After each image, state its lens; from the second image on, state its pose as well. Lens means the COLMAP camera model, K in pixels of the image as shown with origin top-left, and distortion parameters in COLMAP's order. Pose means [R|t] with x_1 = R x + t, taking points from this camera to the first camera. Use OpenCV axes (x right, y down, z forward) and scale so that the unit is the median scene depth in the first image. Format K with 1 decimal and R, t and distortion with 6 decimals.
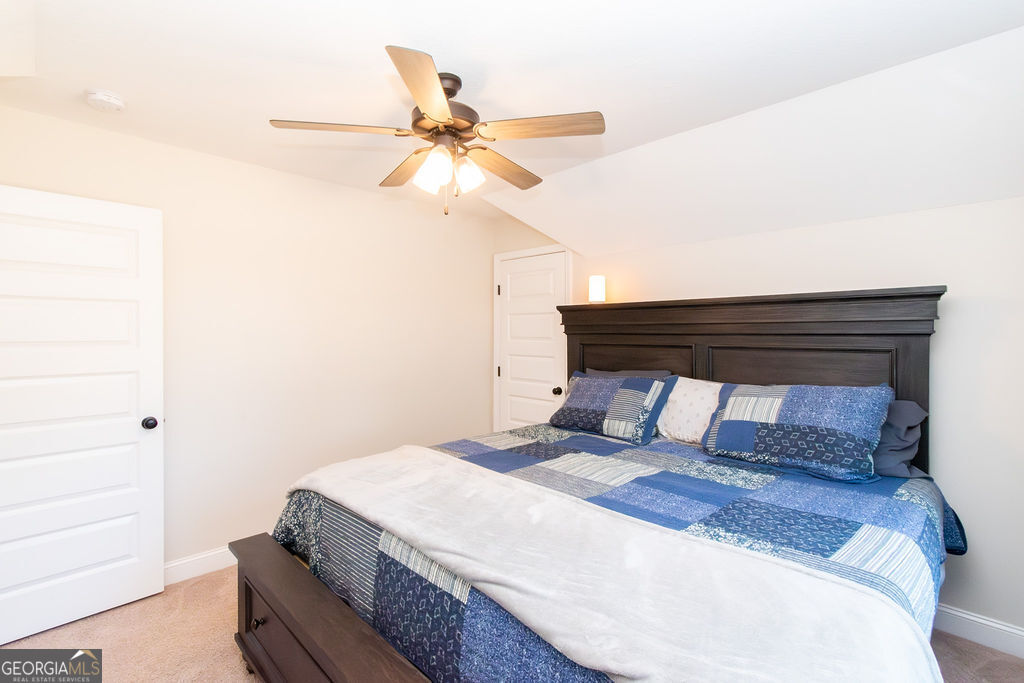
lens RADIAL K [[464.7, 0, 509.4], [0, 464.7, 337.2], [0, 0, 1]] dist [-0.001284, -0.000120]
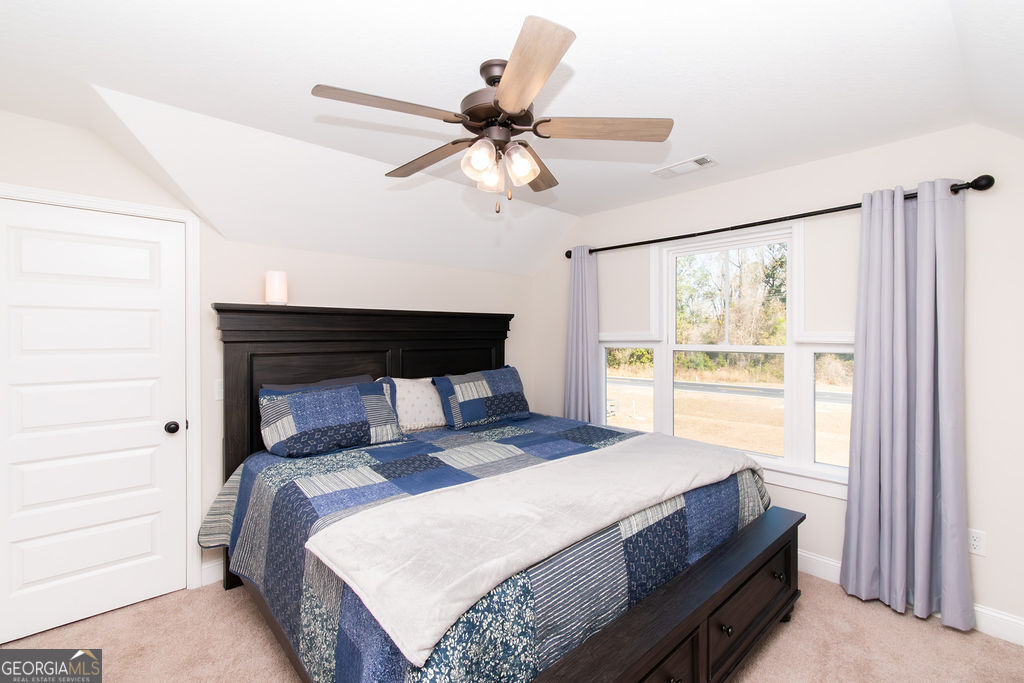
lens RADIAL K [[464.7, 0, 509.4], [0, 464.7, 337.2], [0, 0, 1]] dist [-0.001284, -0.000120]
pose [[0.045445, -0.003922, 0.998959, -0.949236], [0.017662, 0.999839, 0.003122, -0.014610], [-0.998811, 0.017502, 0.045507, 0.838312]]
